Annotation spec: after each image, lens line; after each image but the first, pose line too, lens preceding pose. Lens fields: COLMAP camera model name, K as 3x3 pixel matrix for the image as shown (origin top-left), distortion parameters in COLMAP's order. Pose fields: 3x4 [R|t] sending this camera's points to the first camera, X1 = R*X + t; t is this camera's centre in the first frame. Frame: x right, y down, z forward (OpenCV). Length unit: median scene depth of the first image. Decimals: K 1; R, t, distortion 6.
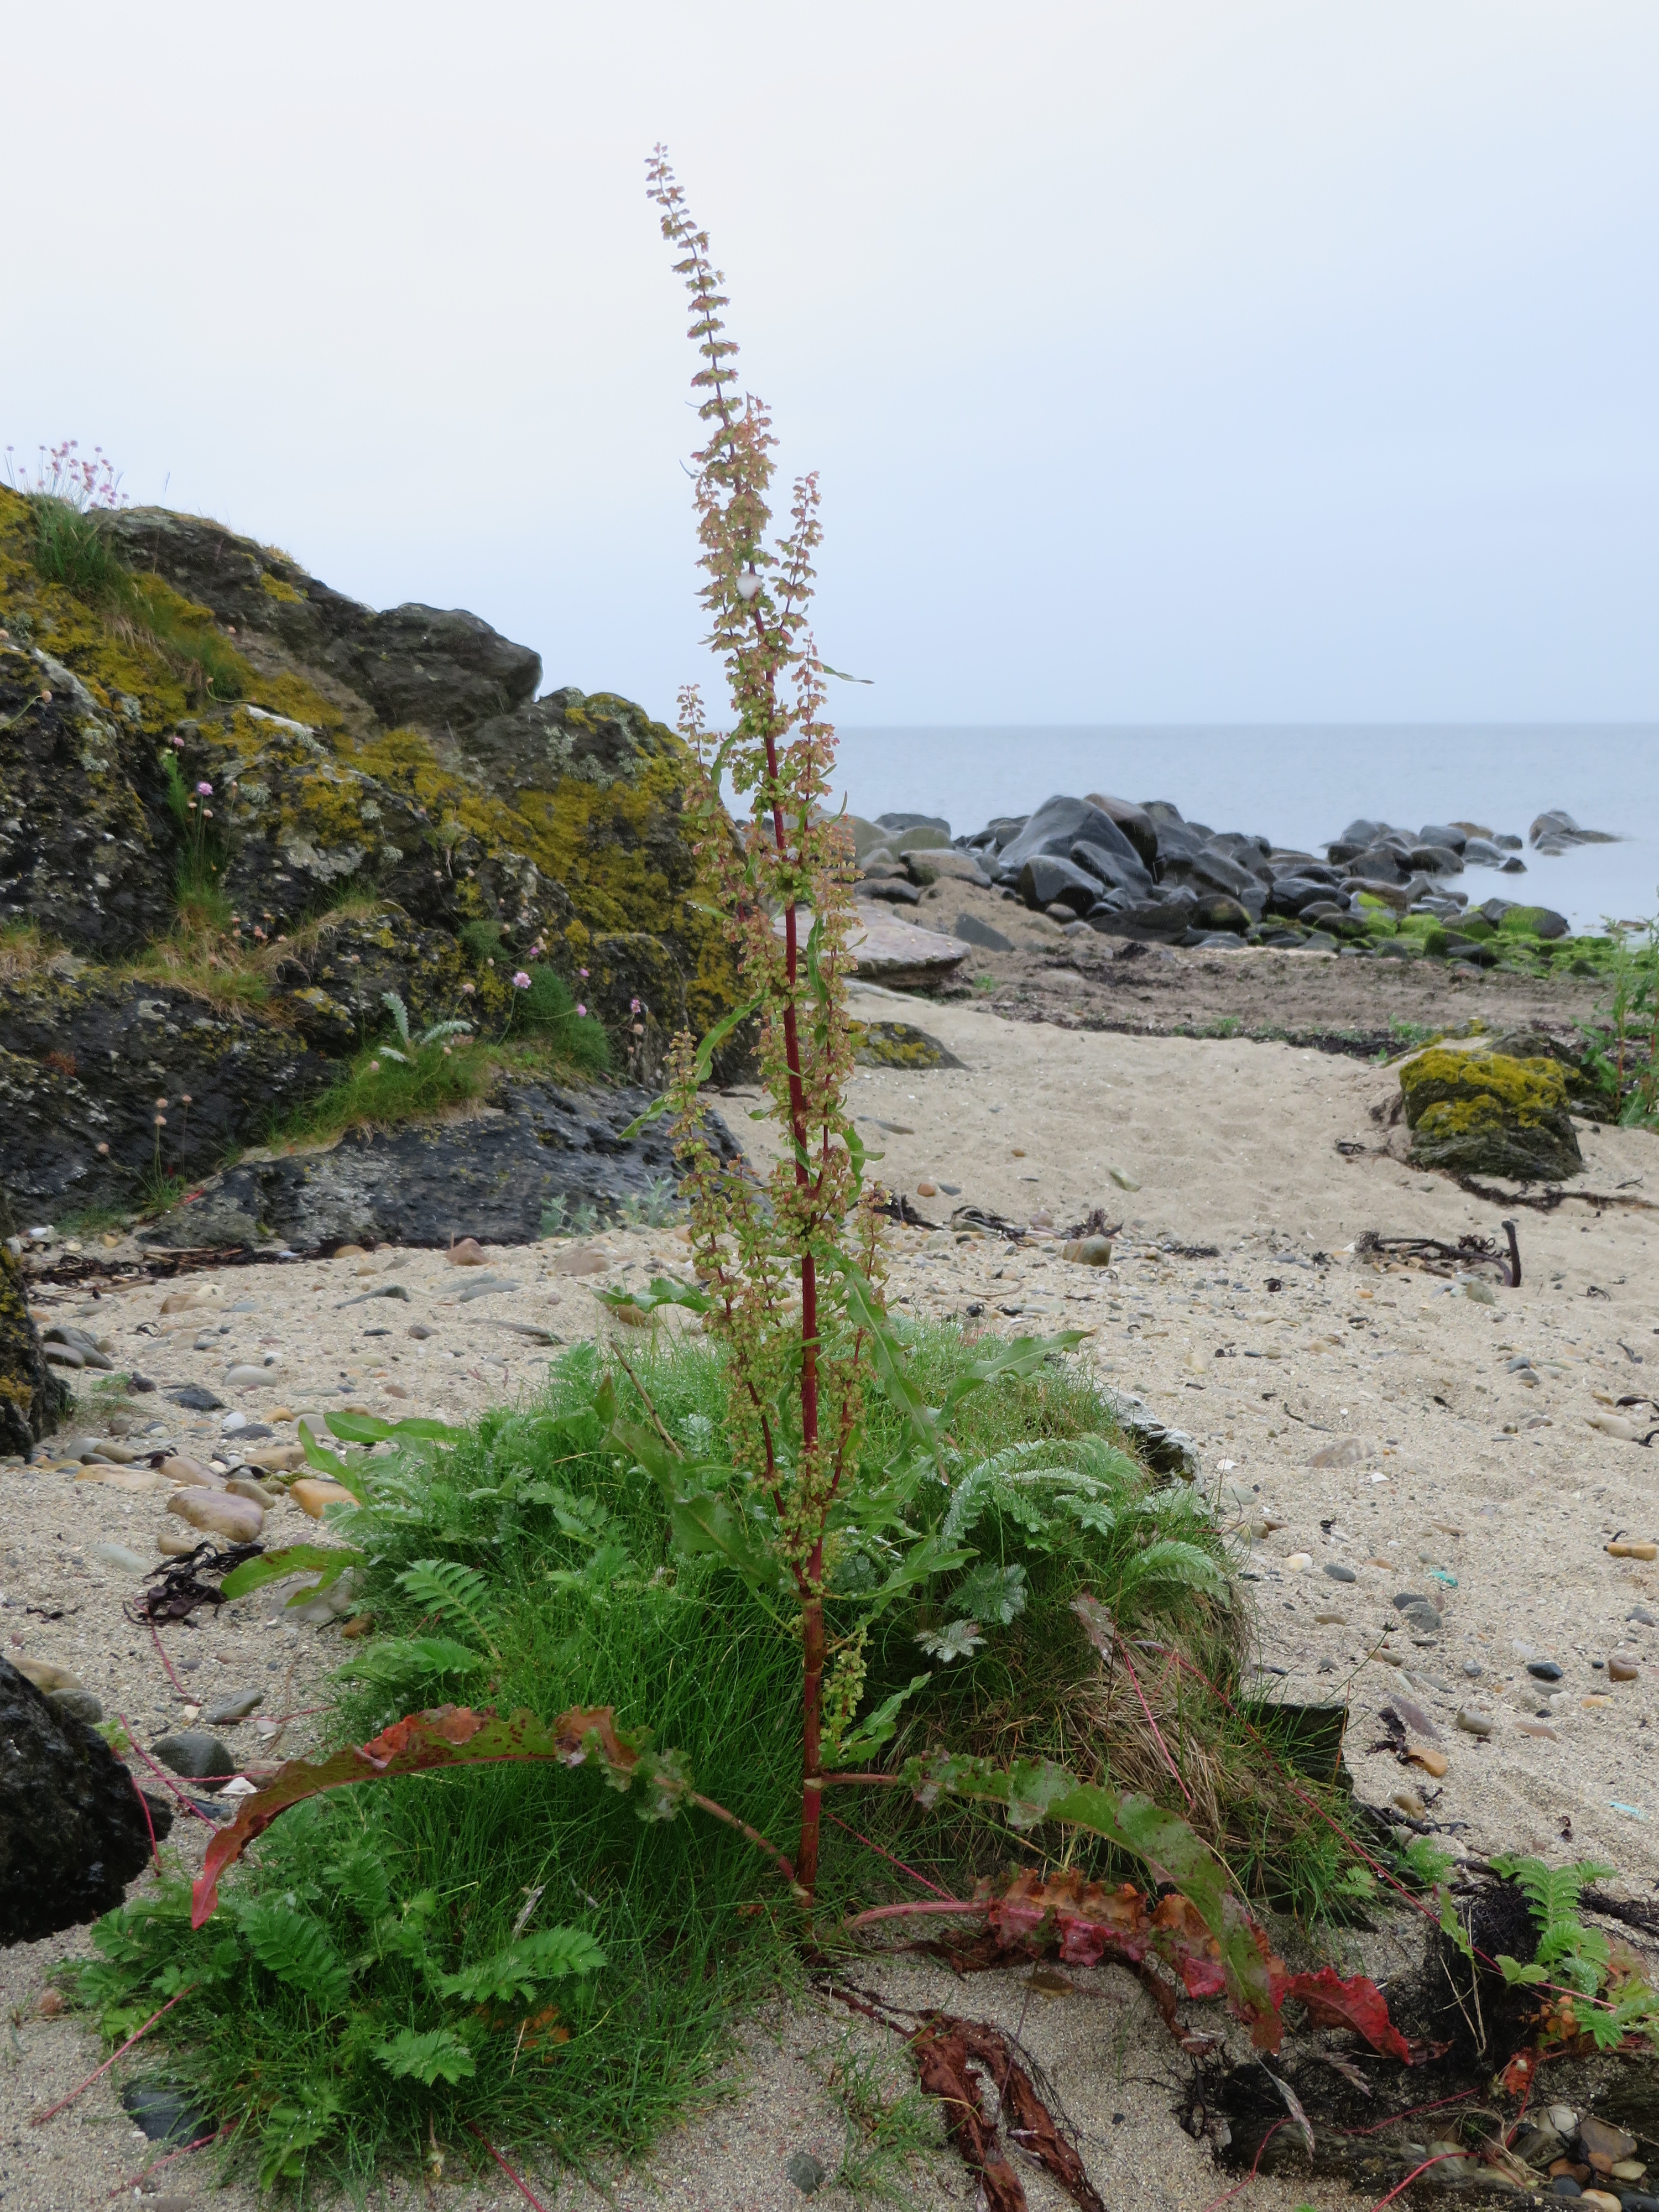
lens RADIAL K [[2728.7, 0, 834.9], [0, 2728.7, 1112.6], [0, 0, 1]] dist [-0.016592, 0.000000]
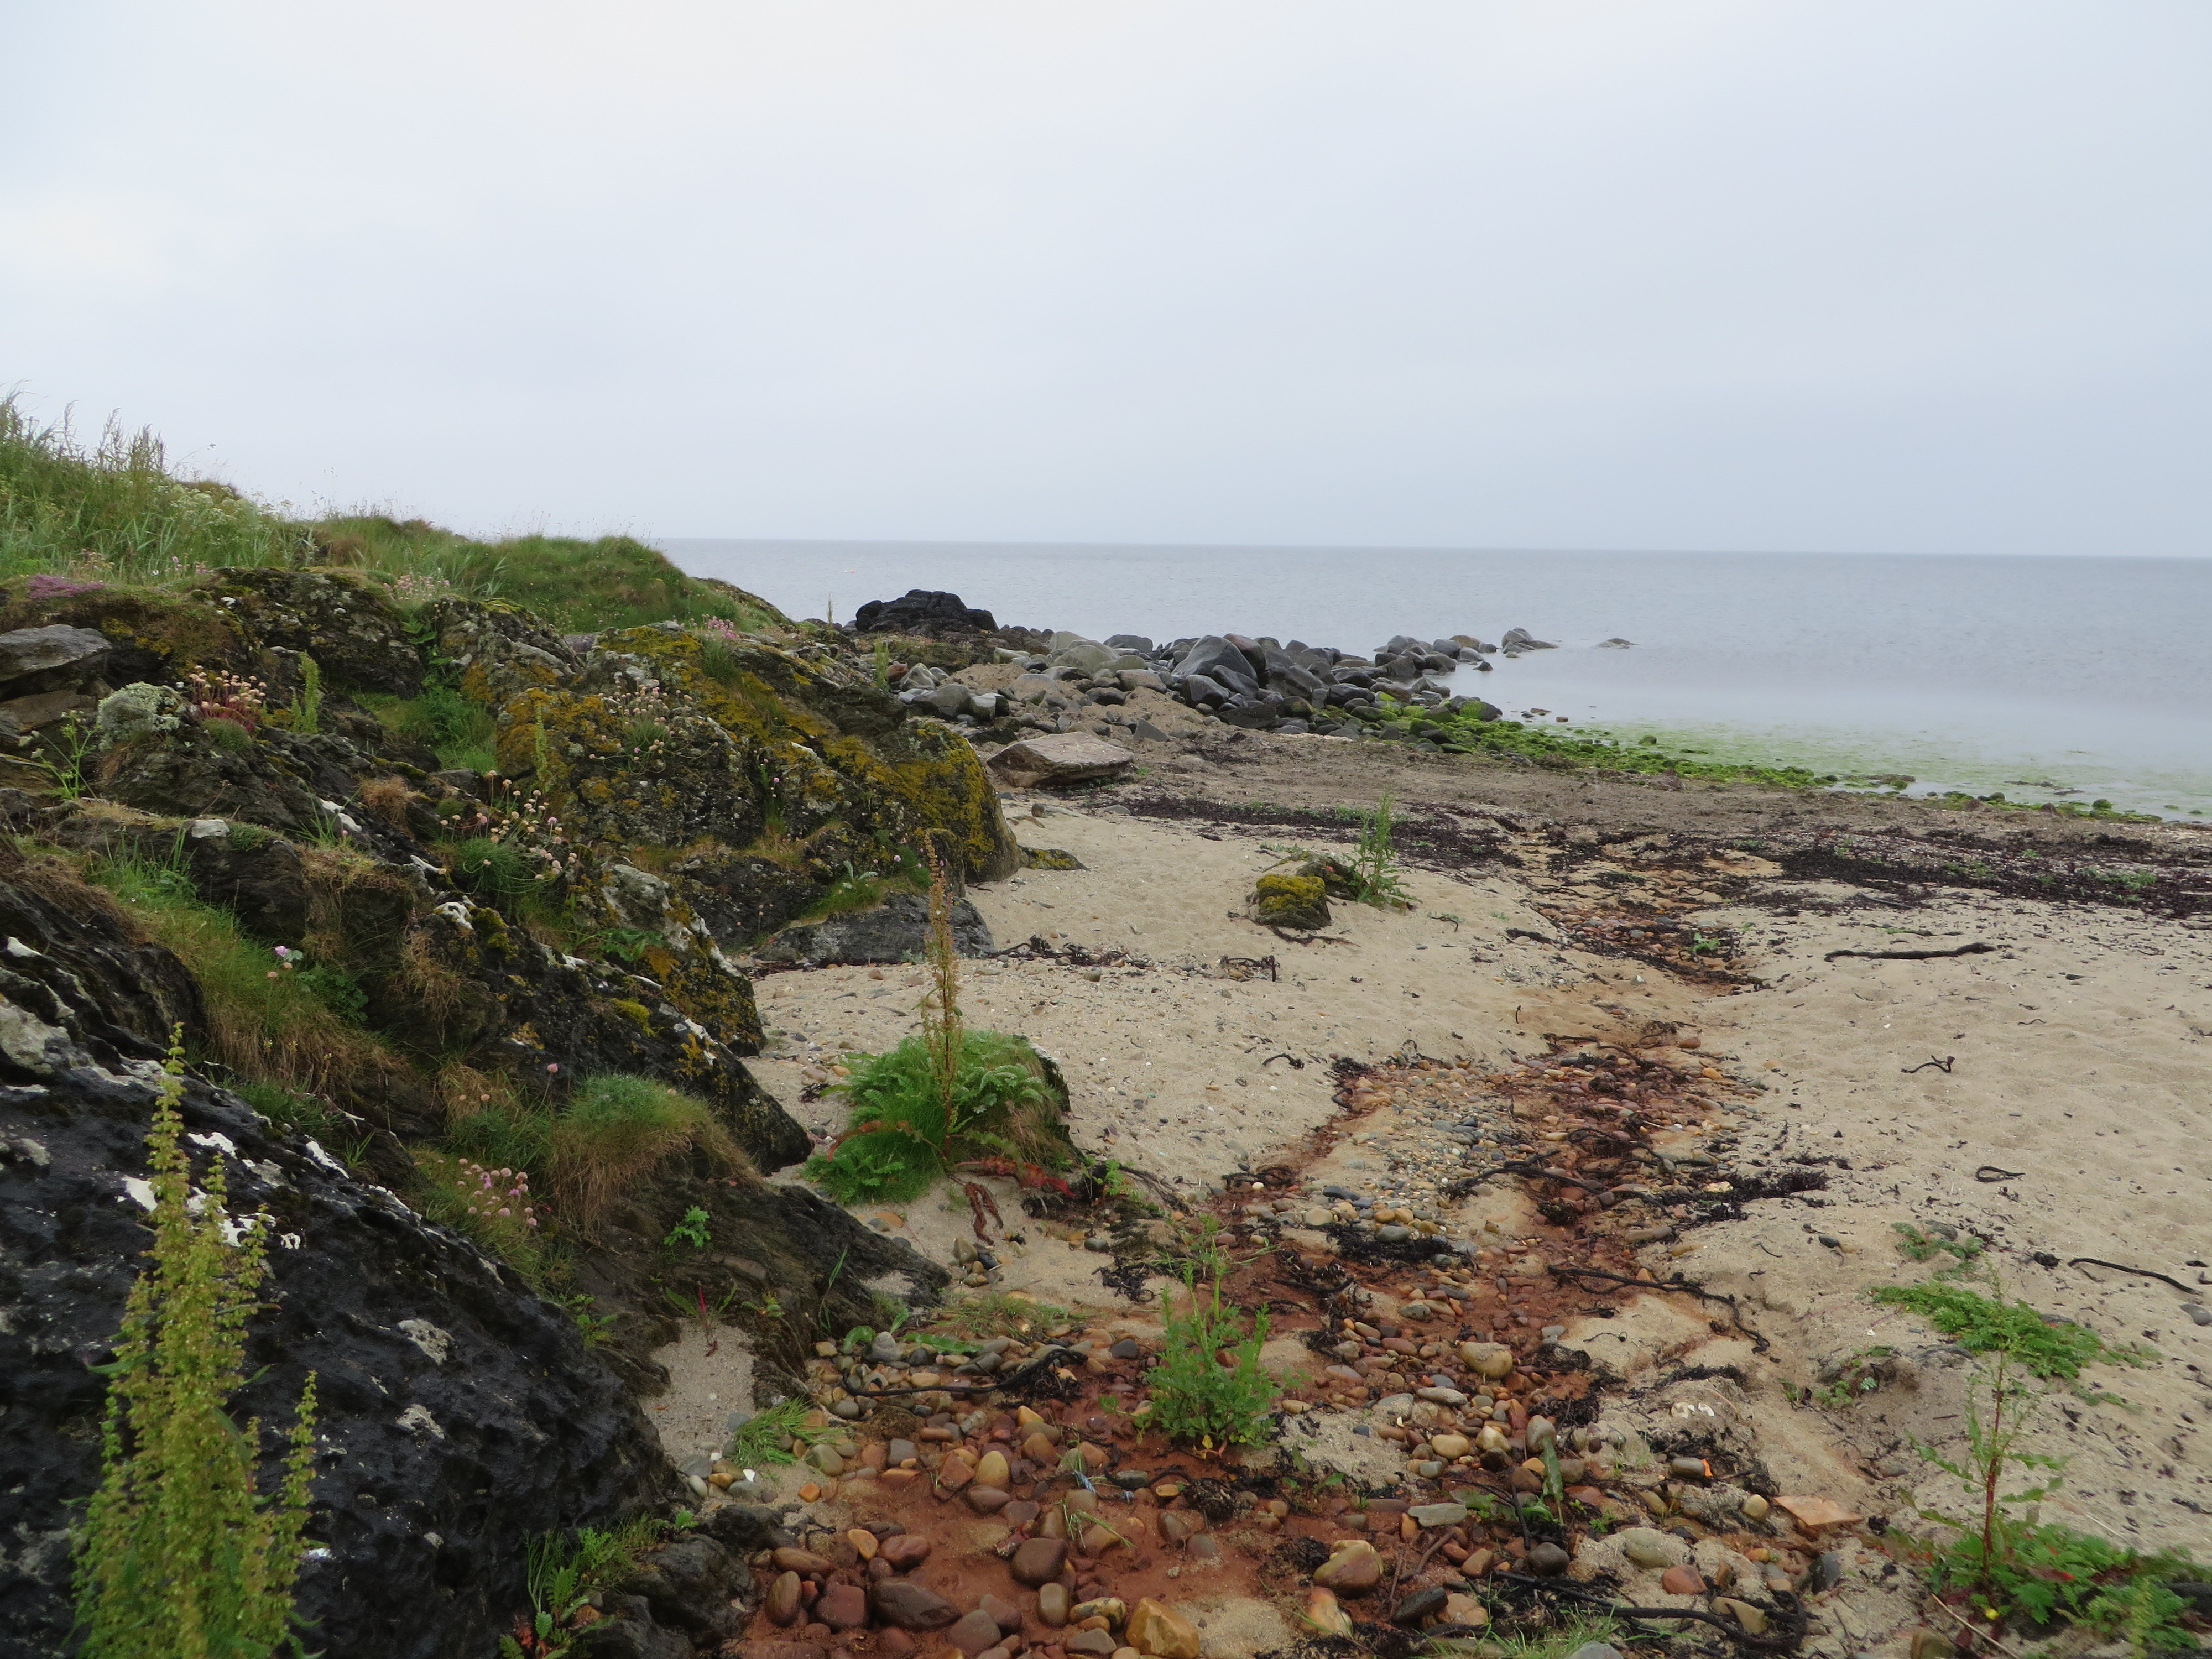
lens RADIAL K [[1670.2, 0, 1098.1], [0, 1670.2, 819.9], [0, 0, 1]] dist [-0.008753, -0.005032]
pose [[0.999845, 0.017334, 0.002930, 0.070591], [-0.017383, 0.999696, 0.017468, -0.111728], [-0.002627, -0.017516, 0.999843, -0.582534]]
